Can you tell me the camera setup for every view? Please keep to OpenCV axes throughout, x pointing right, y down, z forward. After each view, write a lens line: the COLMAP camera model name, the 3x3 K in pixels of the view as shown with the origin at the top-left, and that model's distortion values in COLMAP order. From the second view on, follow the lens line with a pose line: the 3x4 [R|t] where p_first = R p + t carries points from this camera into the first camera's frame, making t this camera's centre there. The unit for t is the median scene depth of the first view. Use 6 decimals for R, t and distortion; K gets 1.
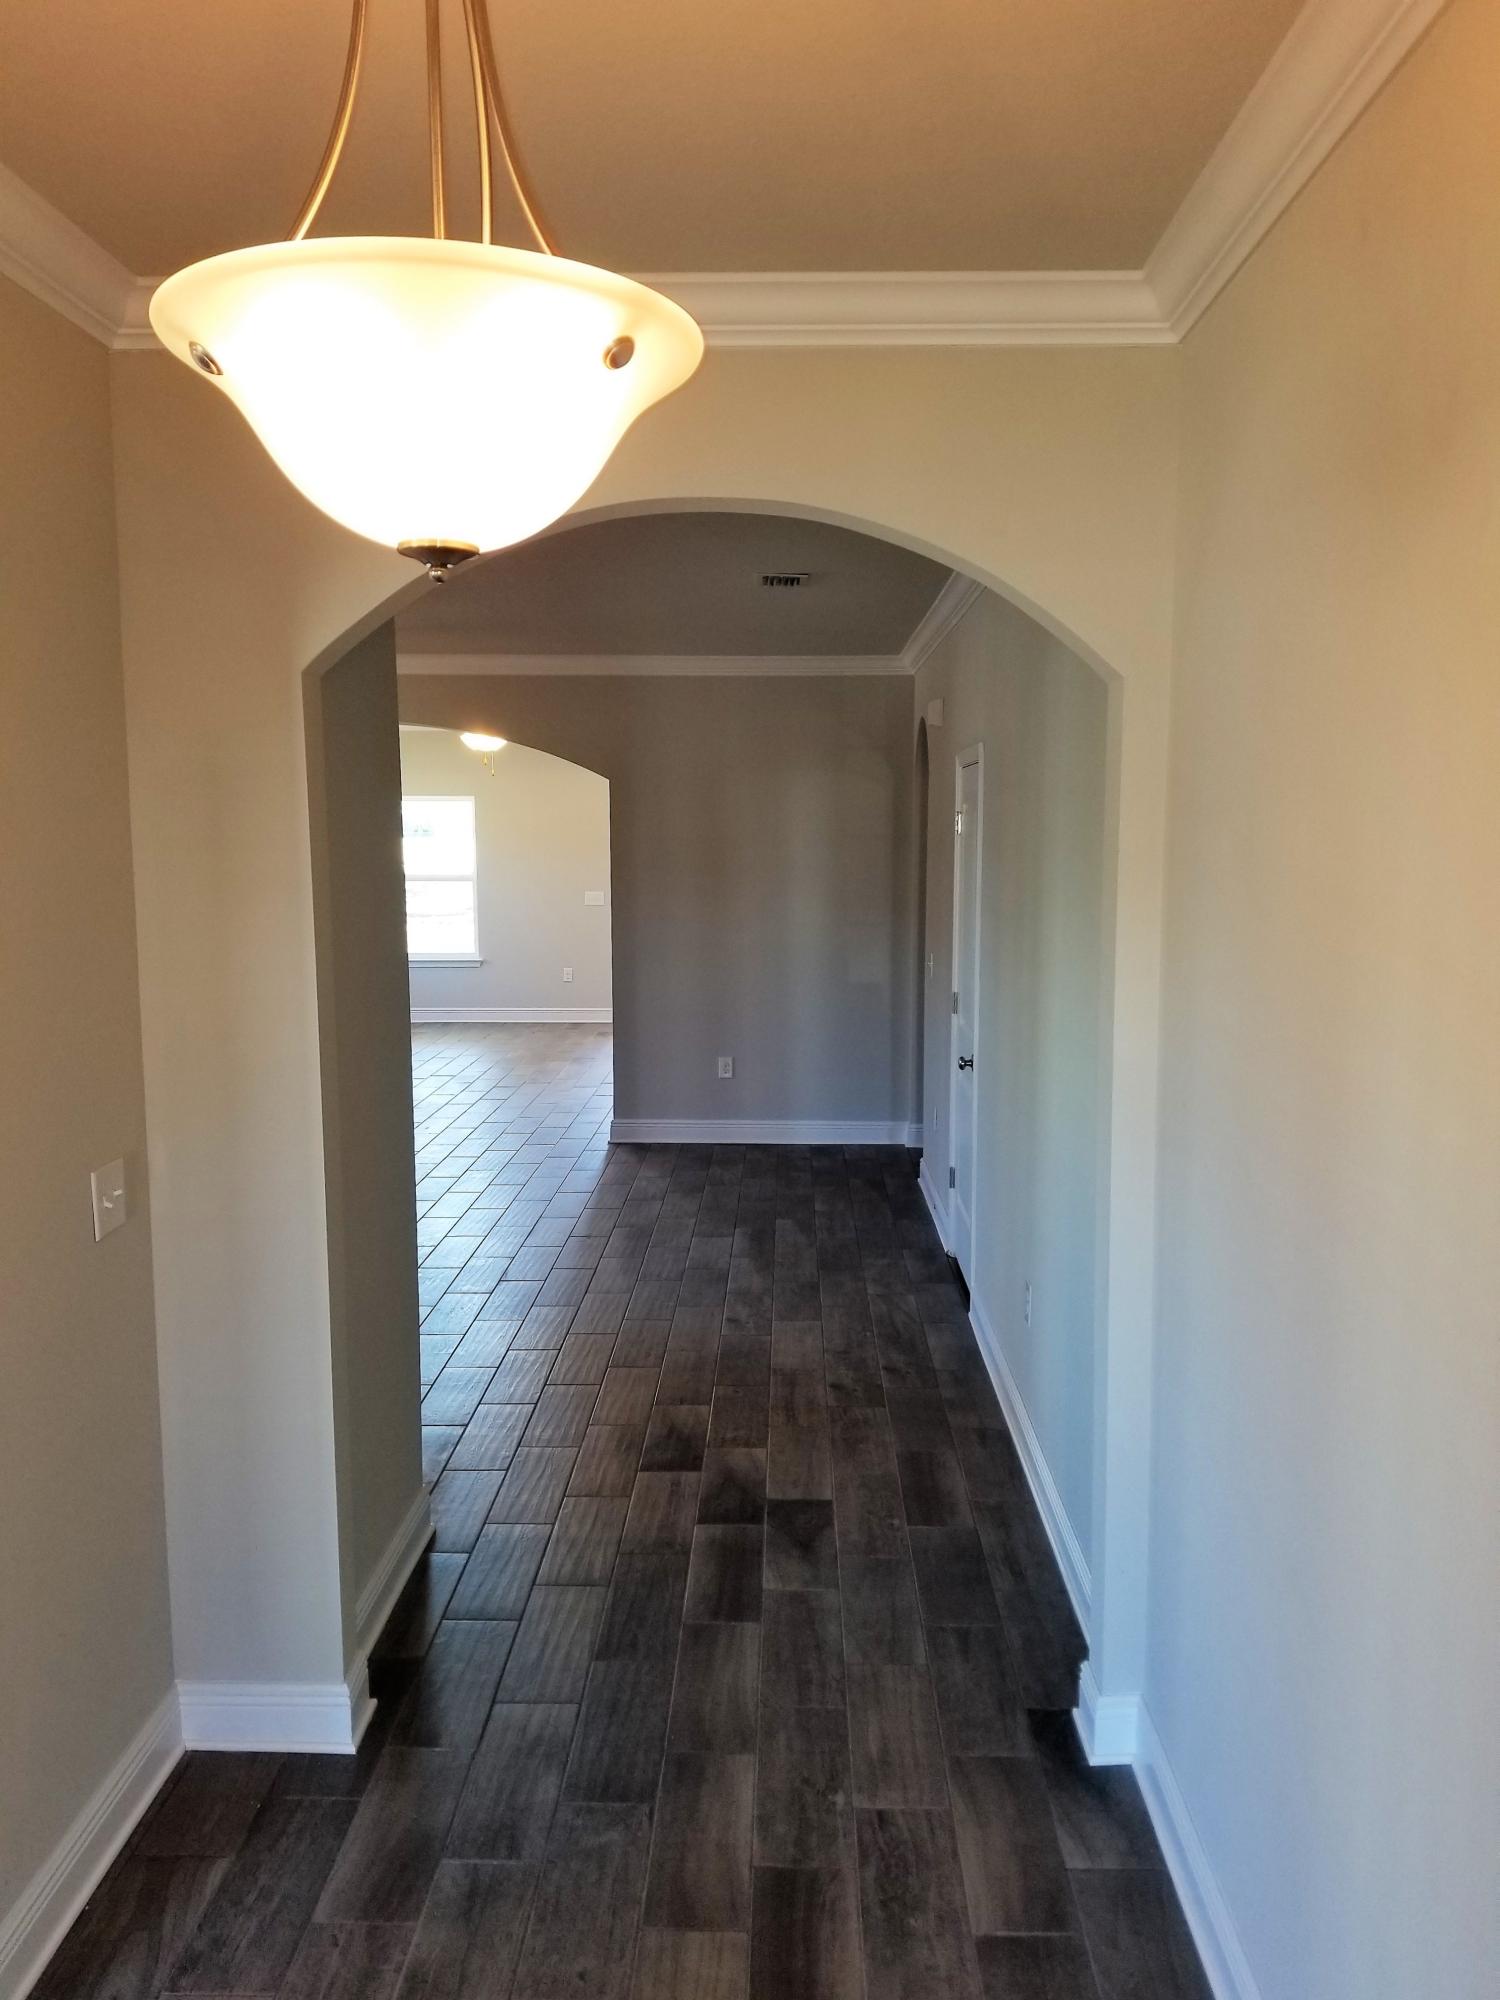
lens RADIAL K [[1662.8, 0, 743.8], [0, 1662.8, 1014.8], [0, 0, 1]] dist [0.224594, -0.469207]
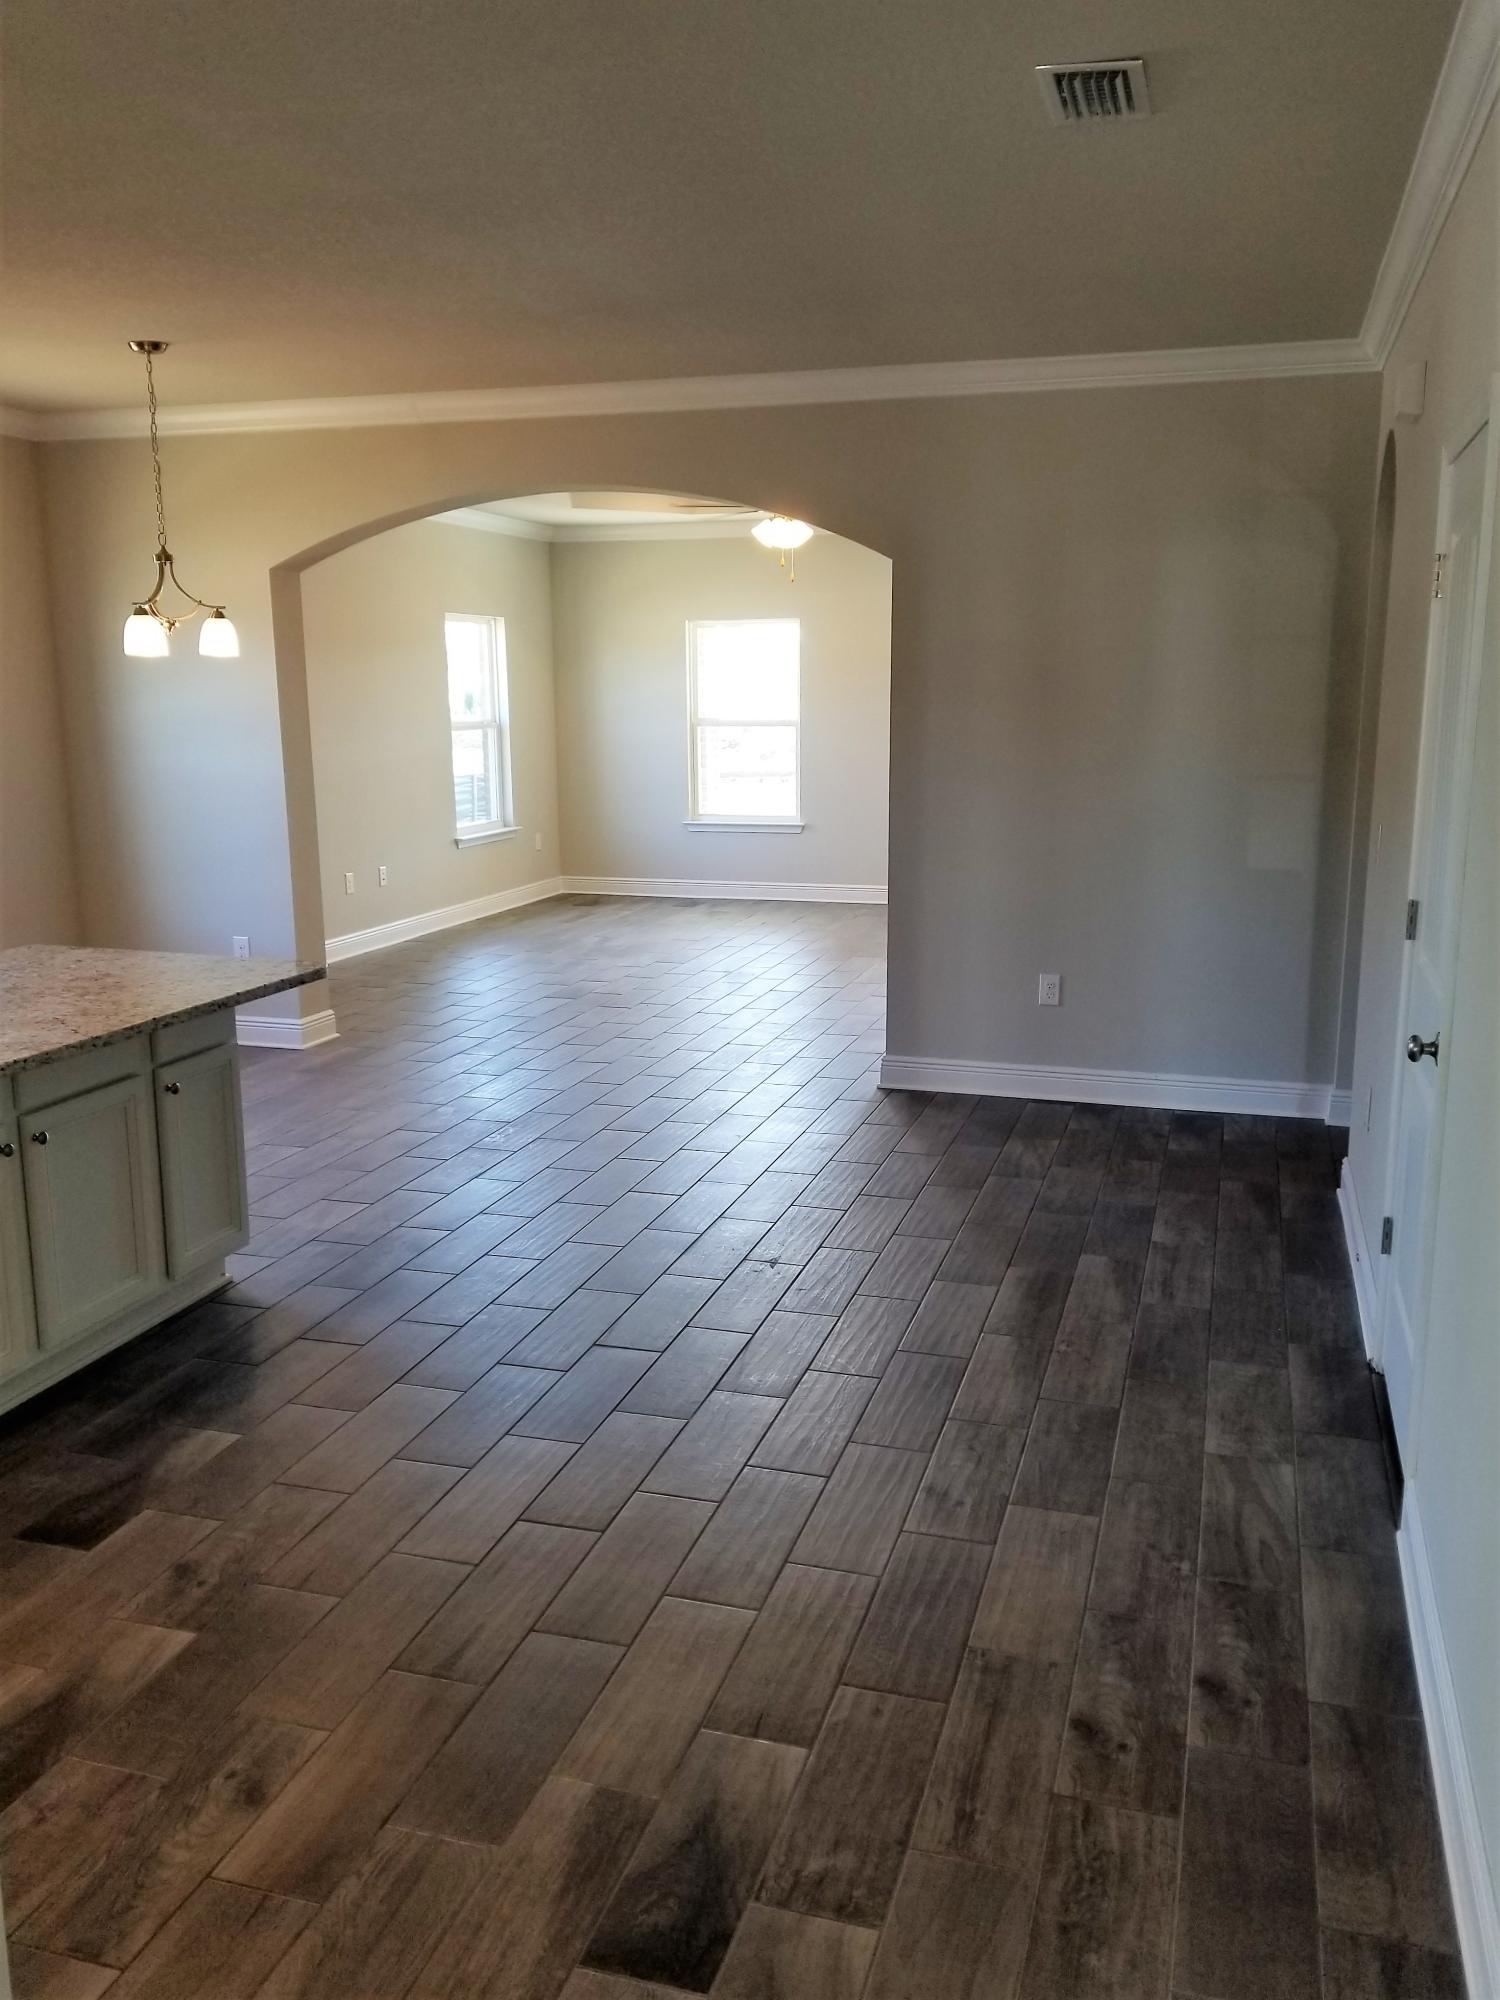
lens RADIAL K [[1662.8, 0, 743.8], [0, 1662.8, 1014.8], [0, 0, 1]] dist [0.224594, -0.469207]
pose [[0.965561, 0.050039, -0.255320, 0.059791], [-0.029095, 0.995942, 0.085161, -0.018098], [0.258546, -0.074799, 0.963099, 0.410342]]
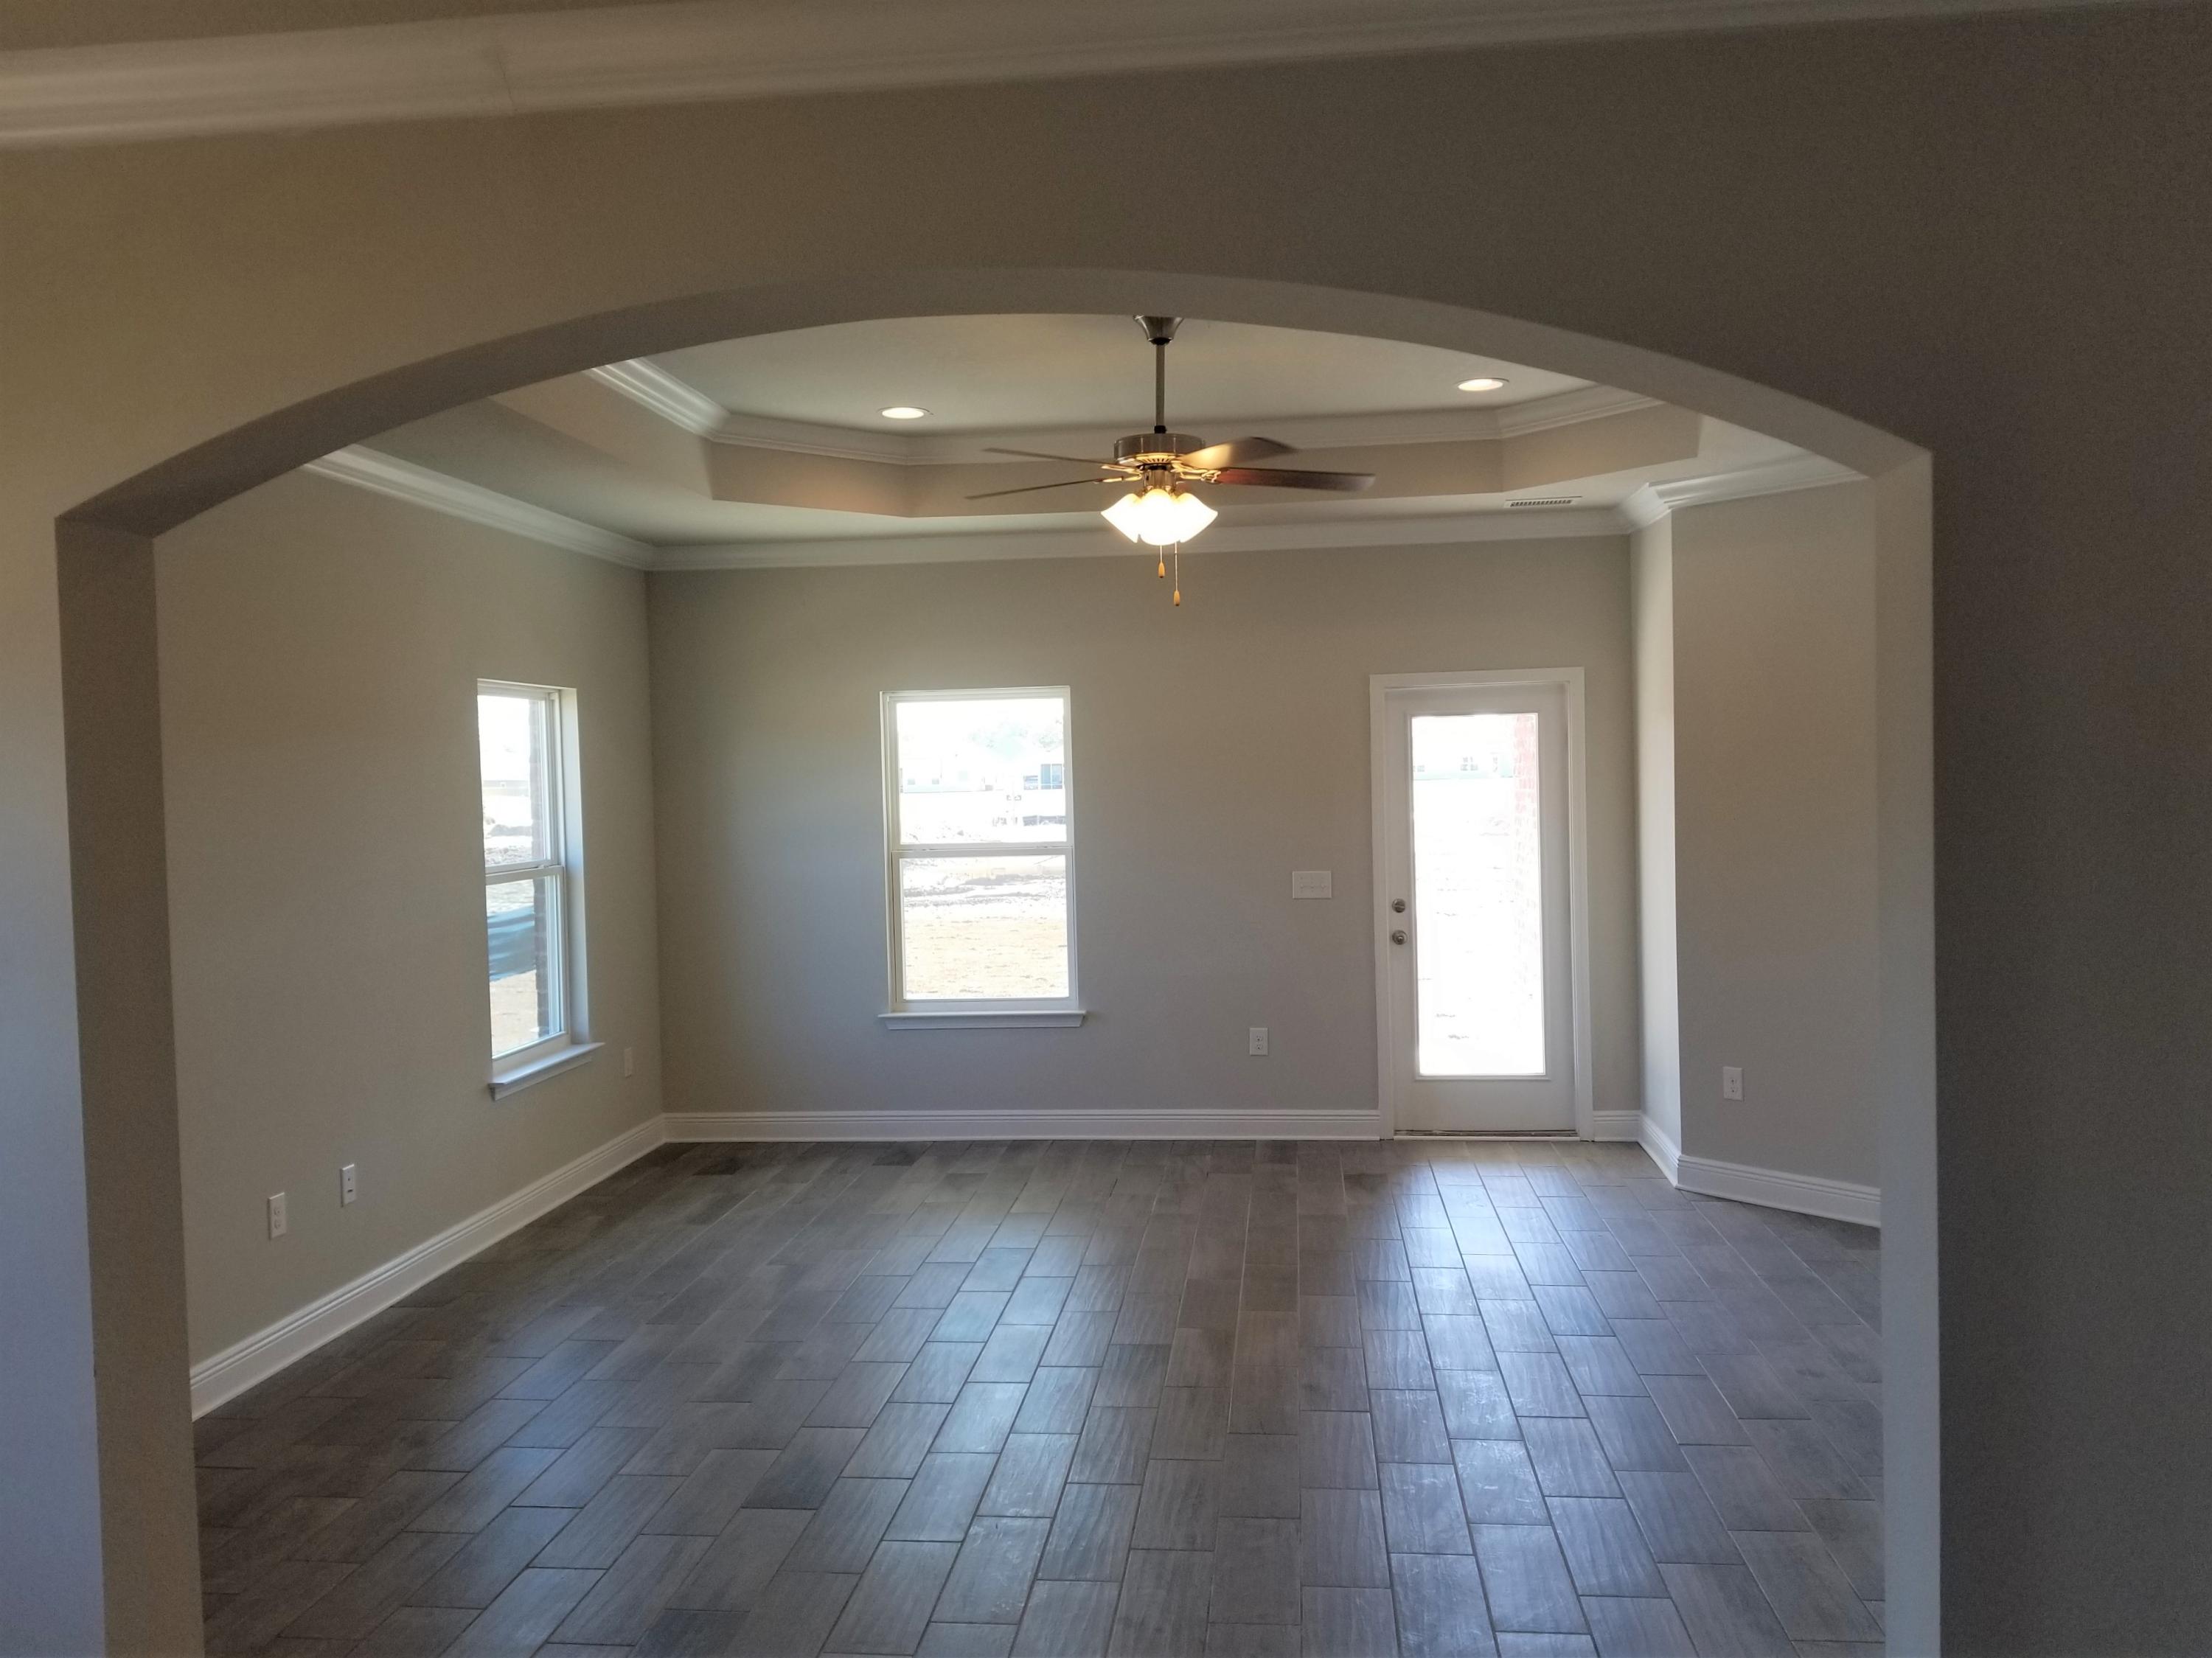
lens RADIAL K [[1839.0, 0, 1067.1], [0, 1839.0, 838.6], [0, 0, 1]] dist [0.224594, -0.469207]
pose [[0.995253, -0.016973, -0.095831, -0.225838], [0.009469, 0.996891, -0.078224, -0.086315], [0.096861, 0.076946, 0.992319, 0.942474]]
